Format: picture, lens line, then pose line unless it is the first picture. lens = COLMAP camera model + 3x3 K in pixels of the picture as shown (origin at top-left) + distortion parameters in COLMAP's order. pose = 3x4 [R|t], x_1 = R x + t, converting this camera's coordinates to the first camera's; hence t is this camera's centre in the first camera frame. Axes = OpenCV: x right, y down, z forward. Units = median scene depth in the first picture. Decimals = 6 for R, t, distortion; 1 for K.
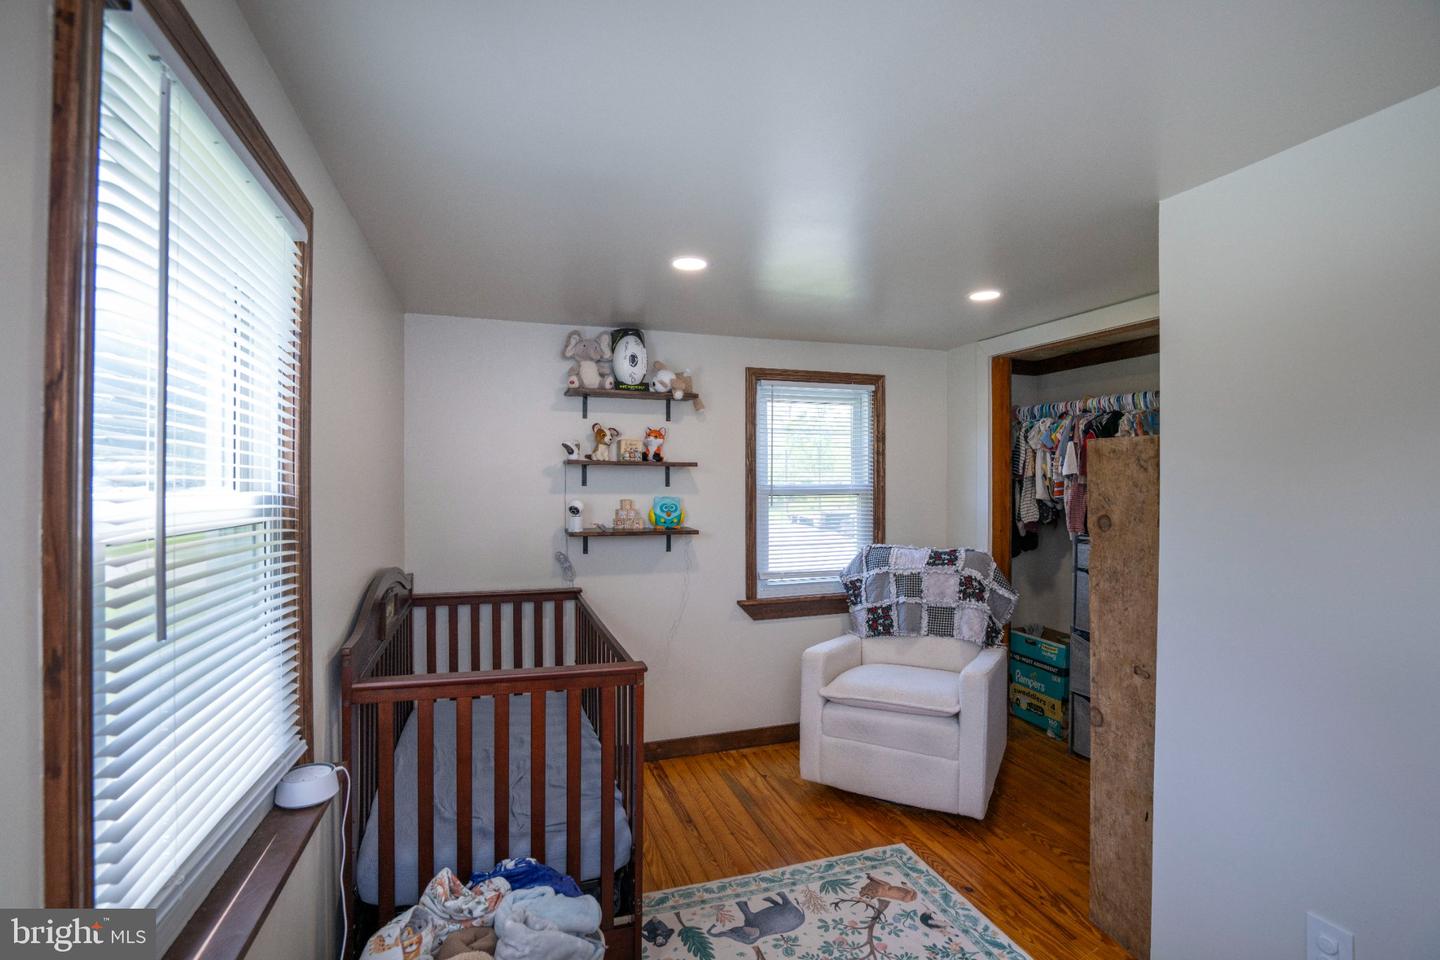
lens RADIAL K [[668.4, 0, 722.3], [0, 668.4, 487.5], [0, 0, 1]] dist [-0.044298, 0.010099]
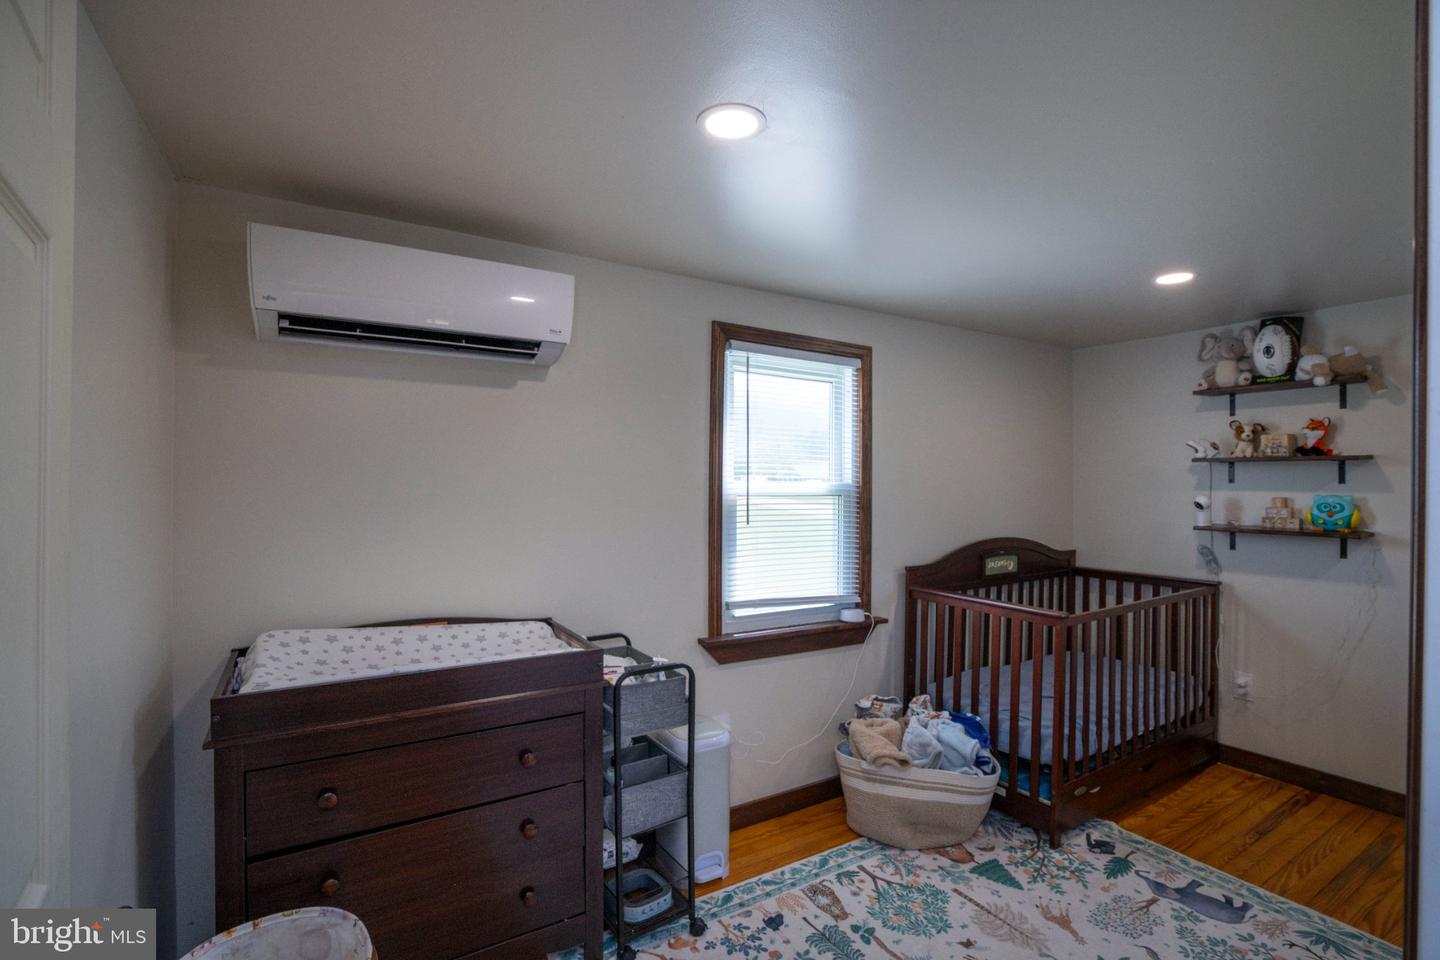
lens RADIAL K [[668.4, 0, 706.0], [0, 668.4, 477.8], [0, 0, 1]] dist [-0.044298, 0.010099]
pose [[0.208713, -0.006947, -0.977952, 0.600999], [-0.008976, 0.999919, -0.009019, 0.006373], [0.977936, 0.010661, 0.208634, 0.014871]]
